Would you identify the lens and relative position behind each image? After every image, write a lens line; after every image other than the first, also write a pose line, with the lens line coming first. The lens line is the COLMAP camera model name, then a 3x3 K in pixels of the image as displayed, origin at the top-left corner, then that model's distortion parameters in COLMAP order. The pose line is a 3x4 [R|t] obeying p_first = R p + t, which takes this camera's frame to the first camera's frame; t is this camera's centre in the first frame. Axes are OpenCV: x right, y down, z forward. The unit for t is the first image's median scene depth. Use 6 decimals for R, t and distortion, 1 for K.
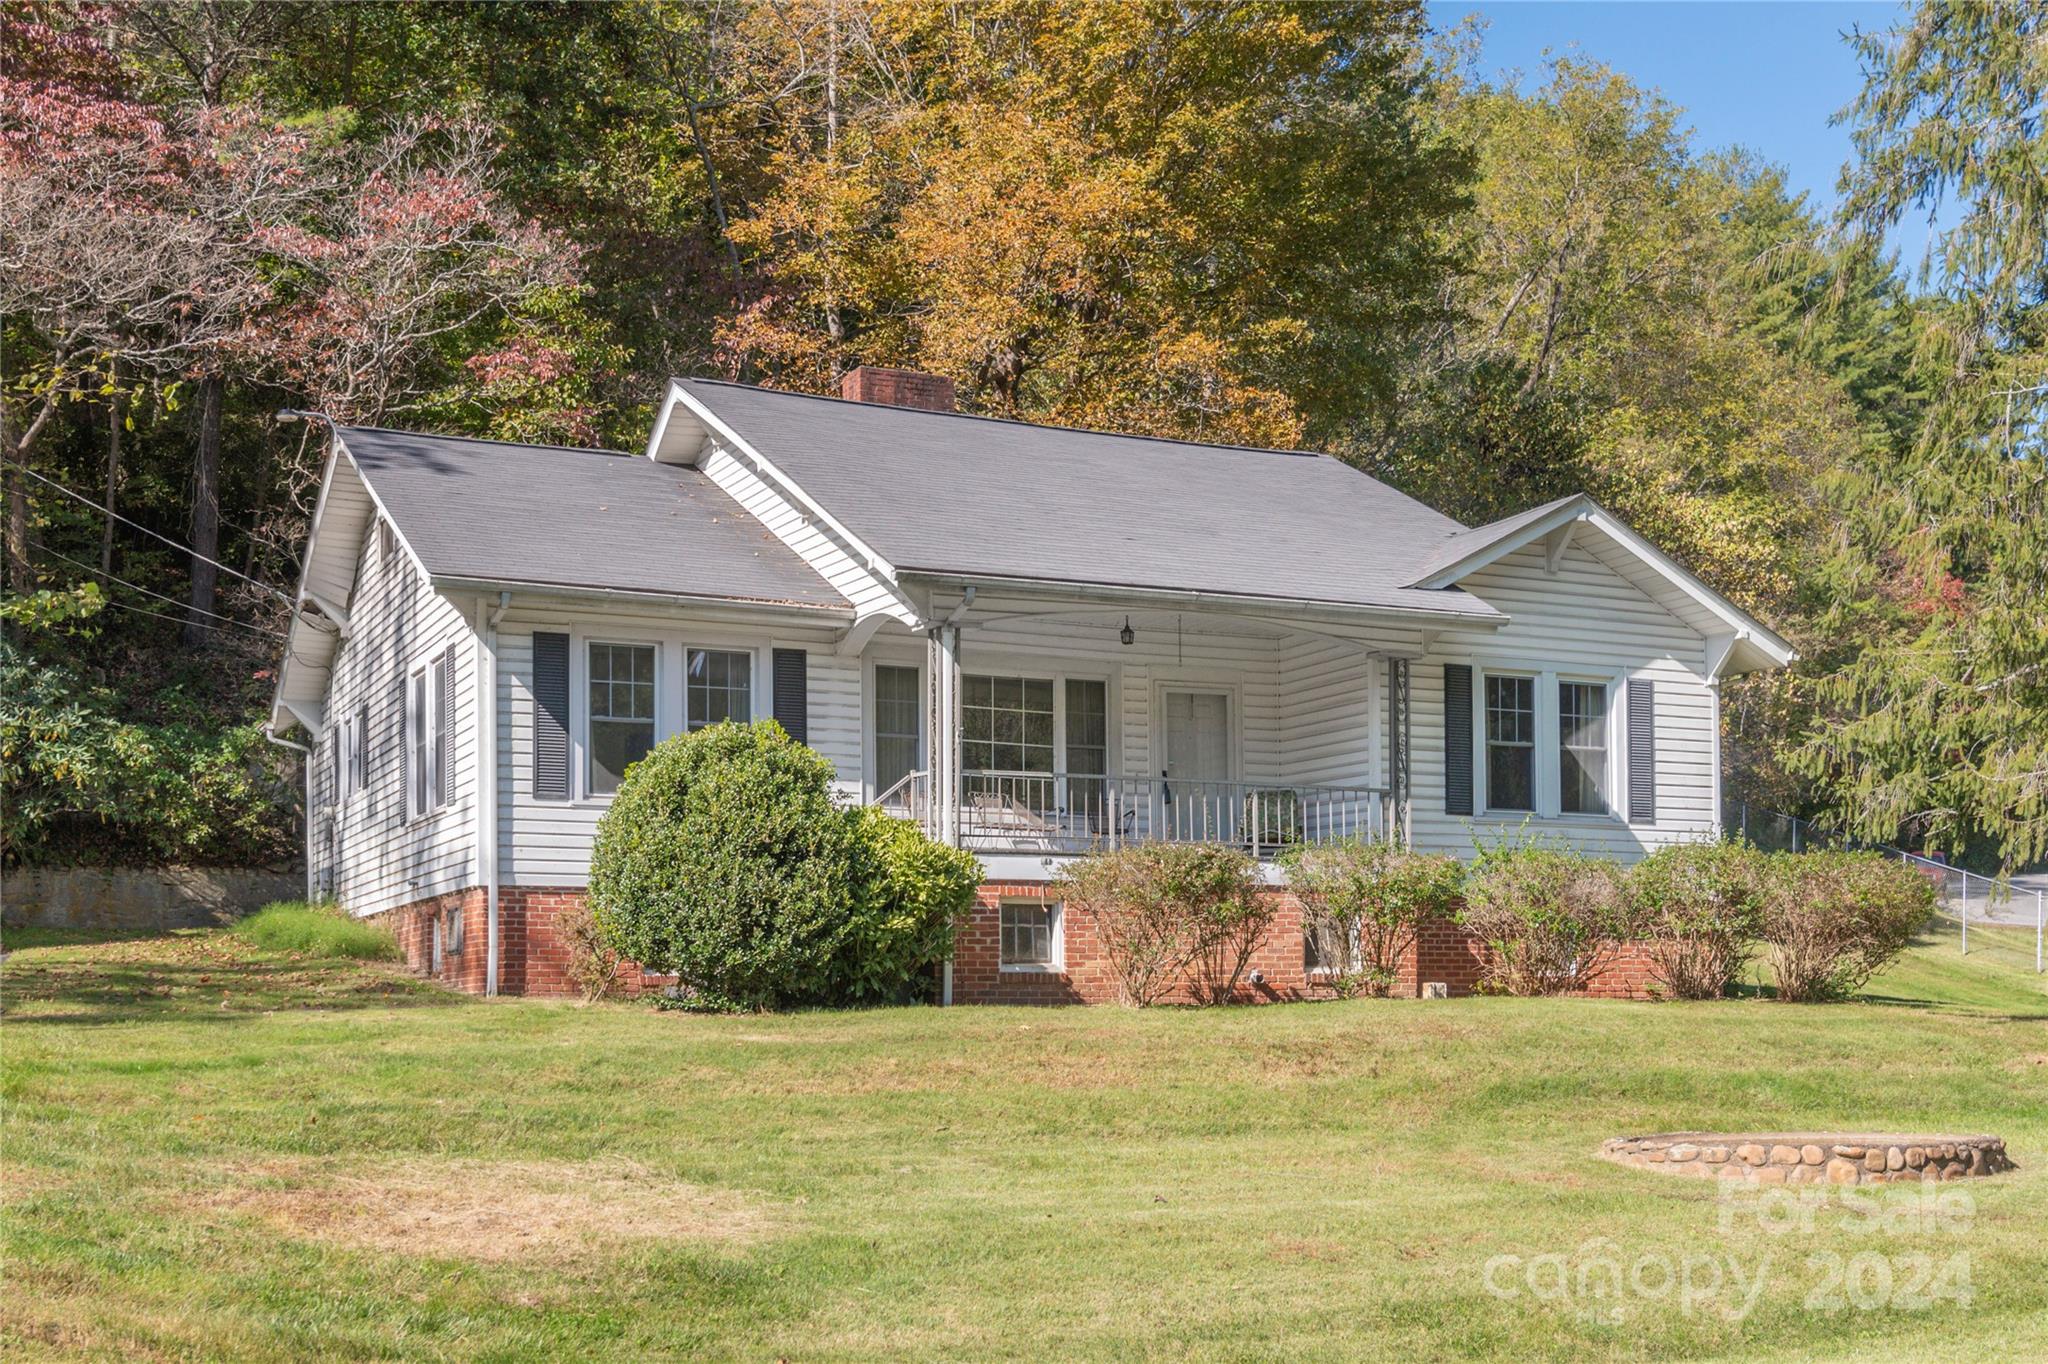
lens RADIAL K [[2403.1, 0, 1054.0], [0, 2403.1, 733.1], [0, 0, 1]] dist [0.002476, -0.012322]
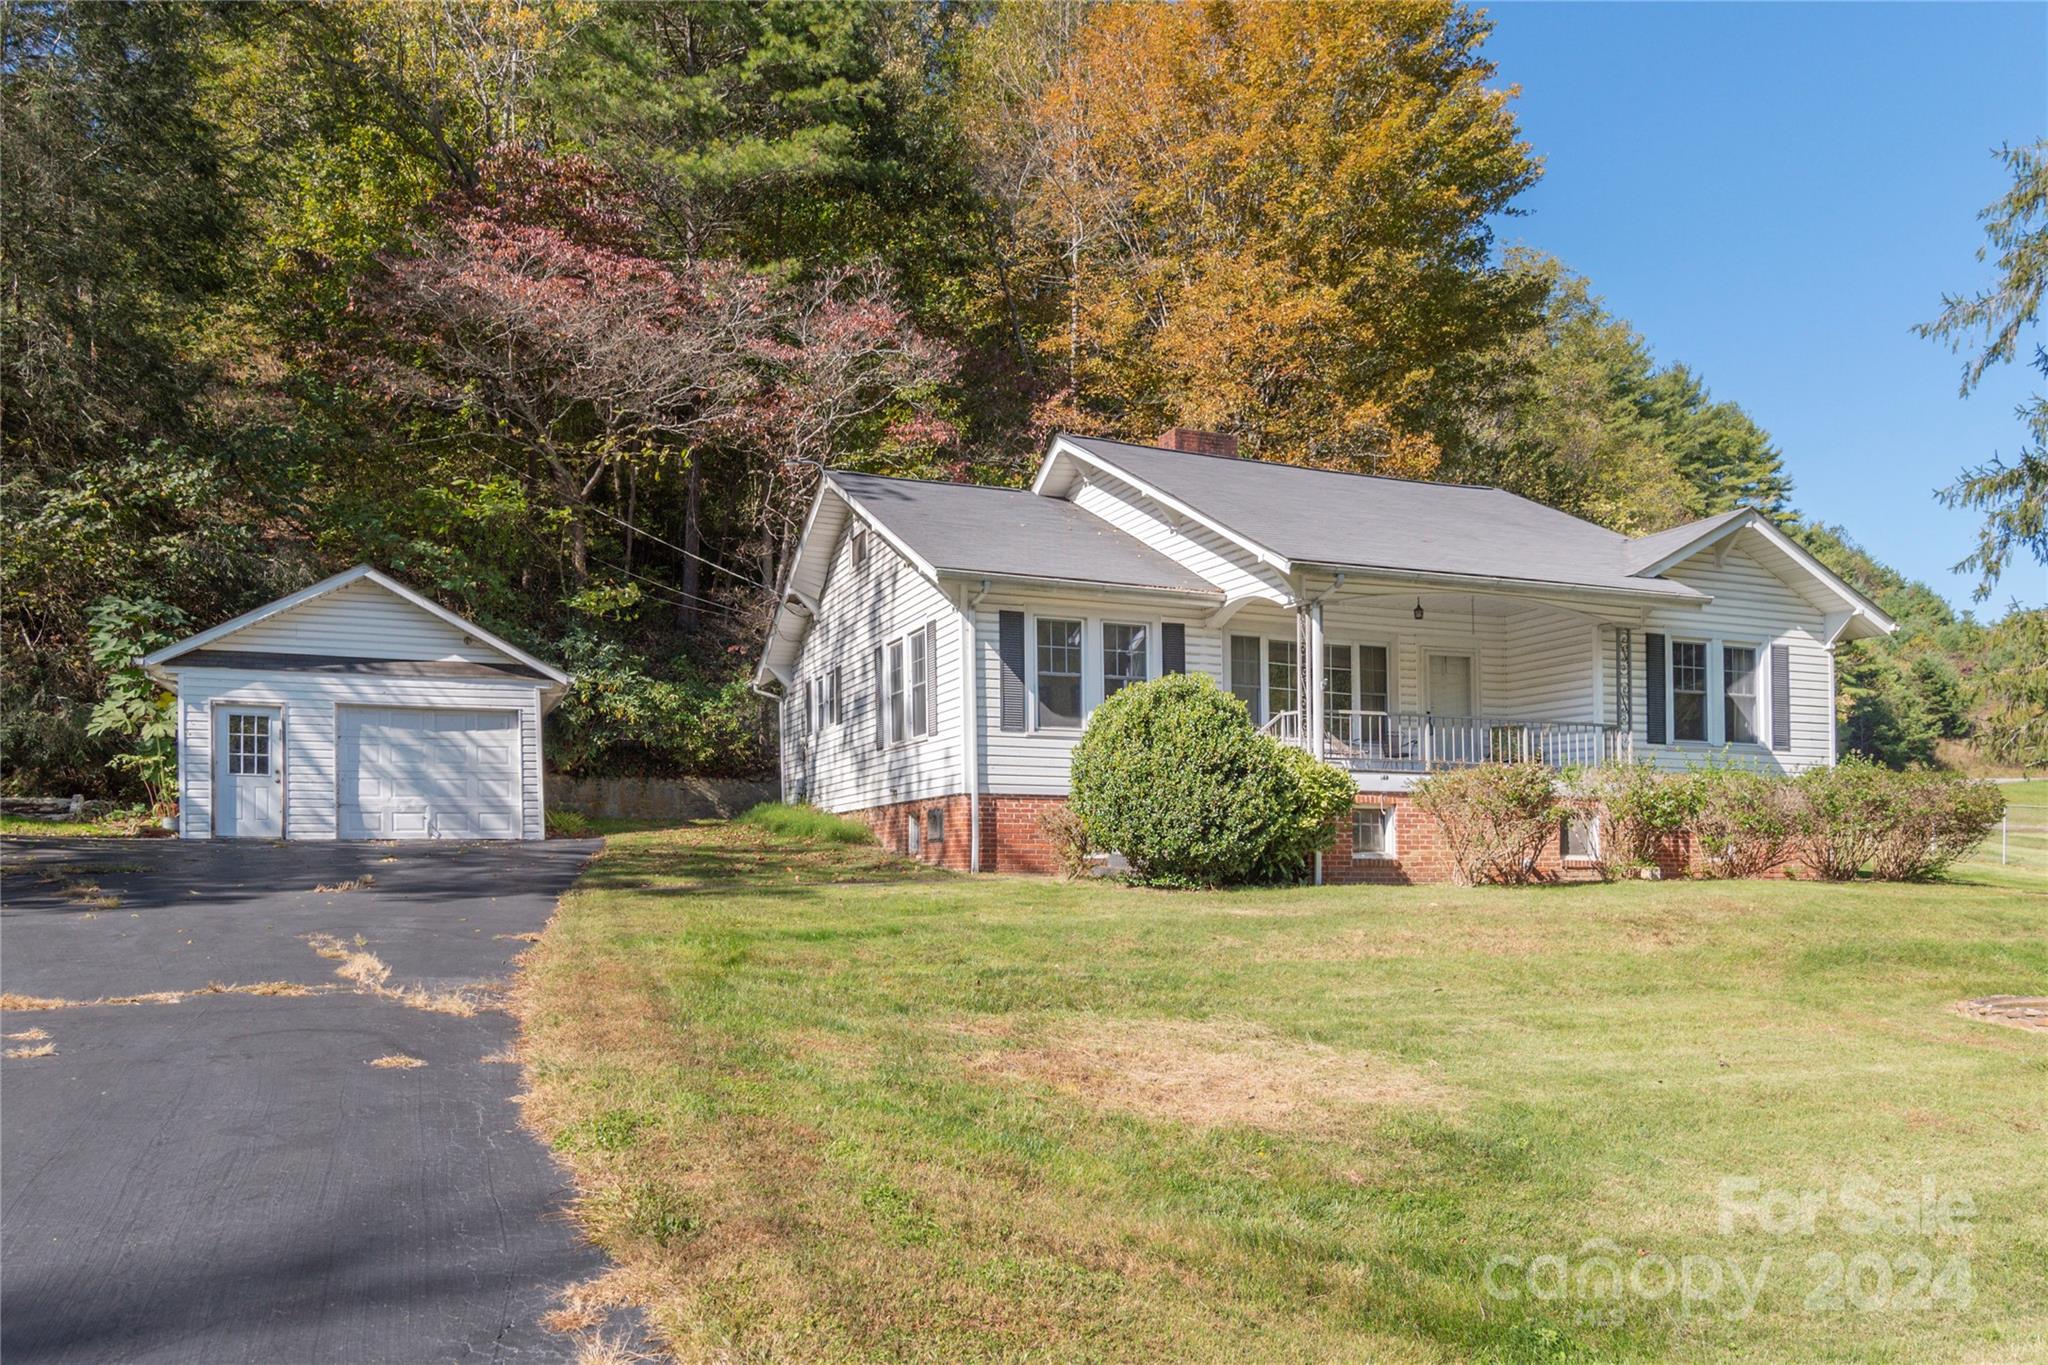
lens RADIAL K [[1501.2, 0, 1024.6], [0, 1501.2, 739.4], [0, 0, 1]] dist [0.004019, 0.001596]
pose [[0.997793, 0.001616, -0.066387, -0.133426], [0.000436, 0.999523, 0.030889, 0.005027], [0.066406, -0.030850, 0.997316, 0.125073]]
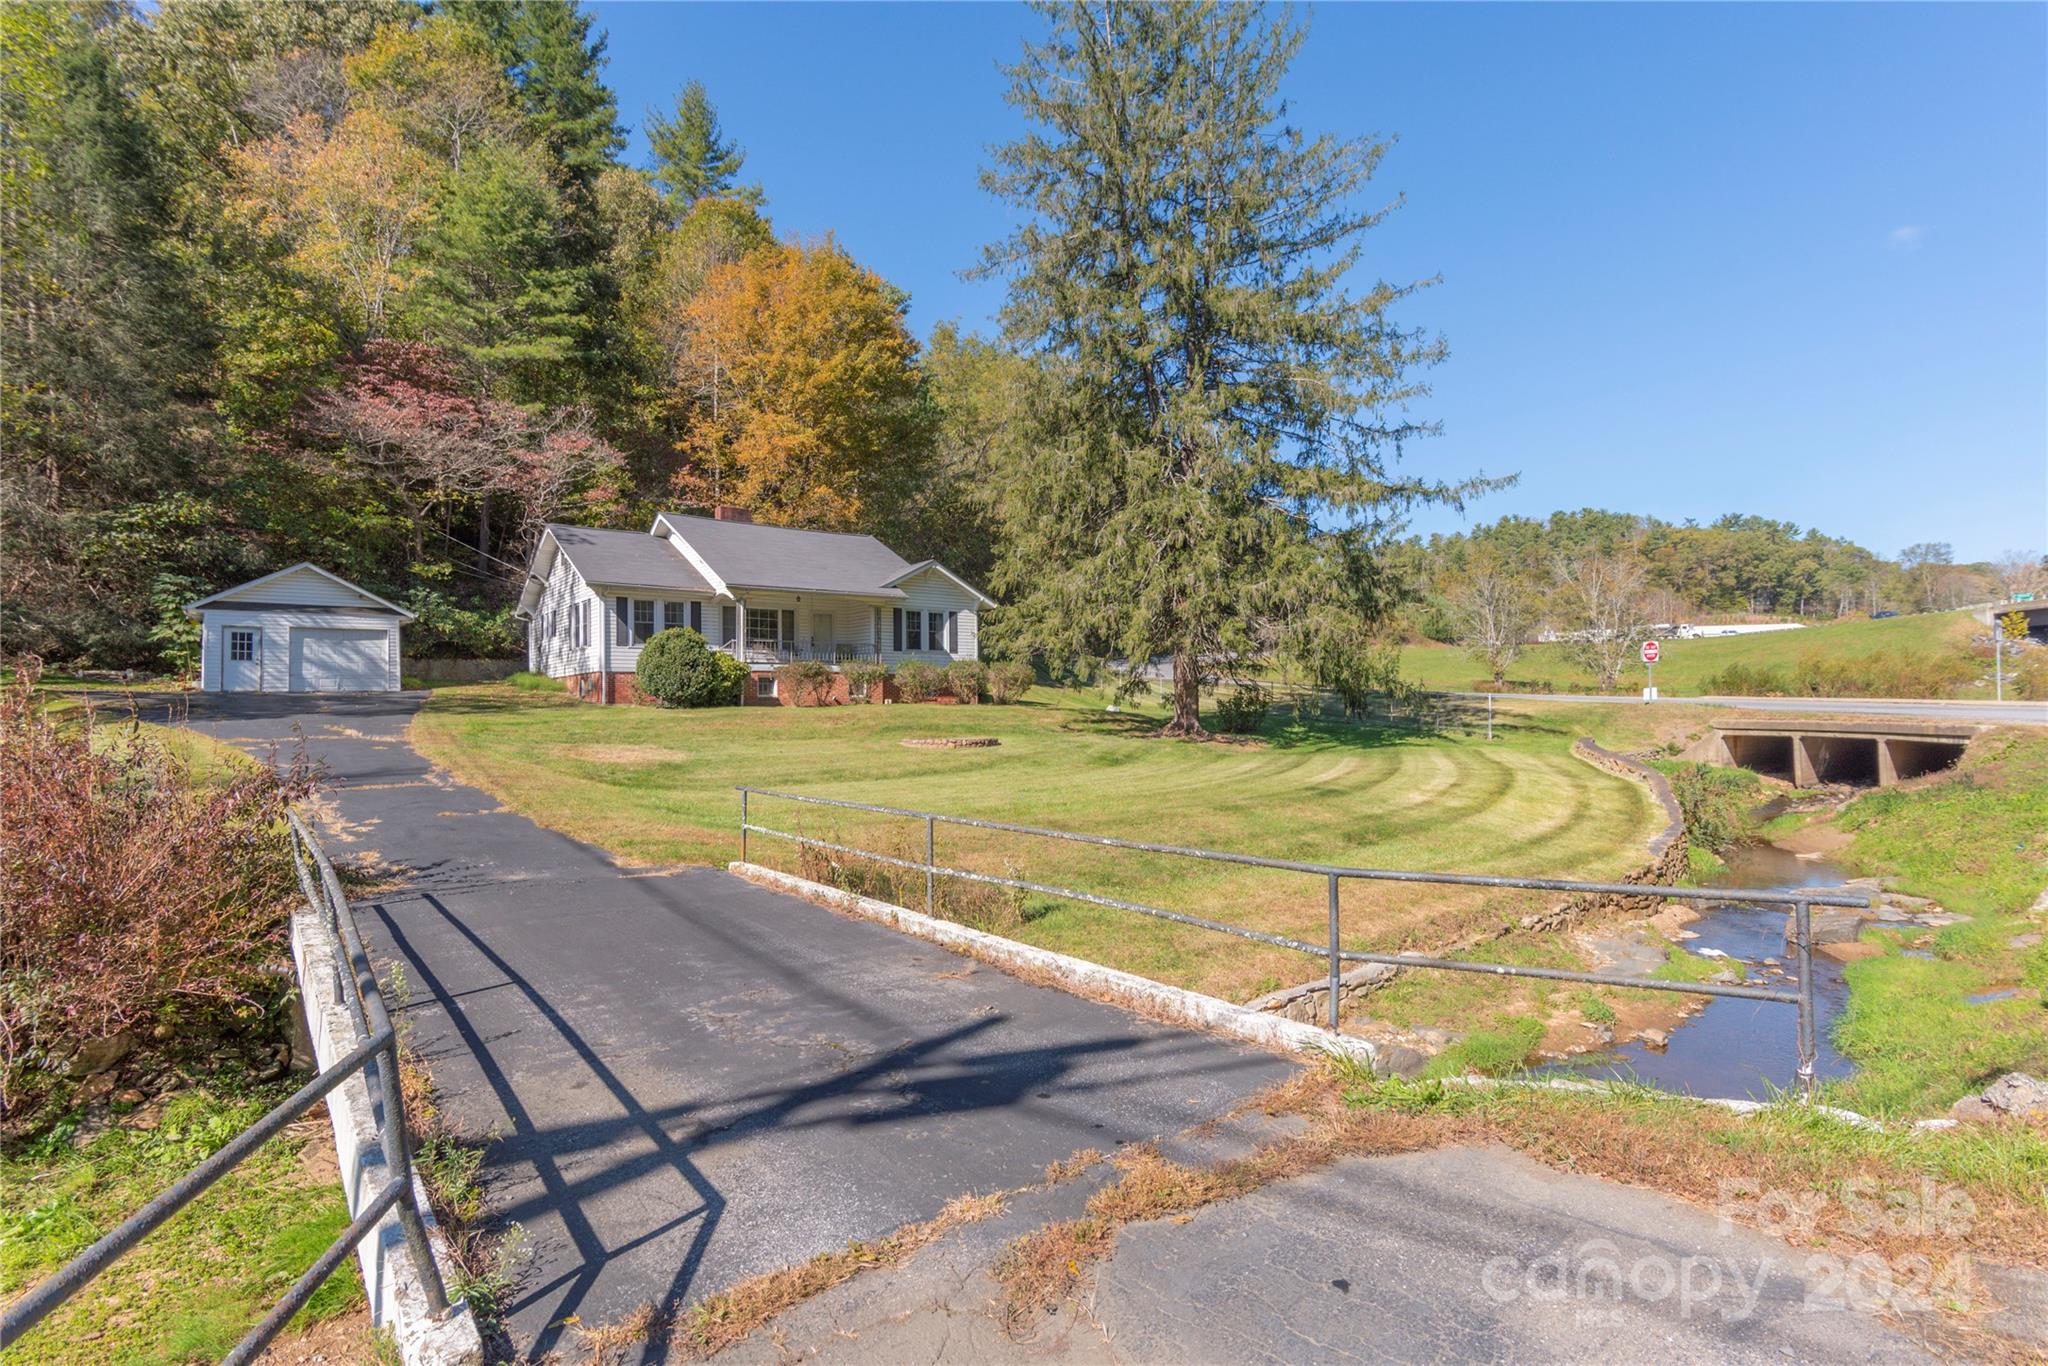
lens RADIAL K [[978.2, 0, 1028.8], [0, 978.2, 638.6], [0, 0, 1]] dist [0.000633, -0.000031]
pose [[0.976910, 0.012841, 0.213266, 0.054153], [-0.022897, 0.998736, 0.044749, -0.053989], [-0.212422, -0.048599, 0.975969, -0.440038]]
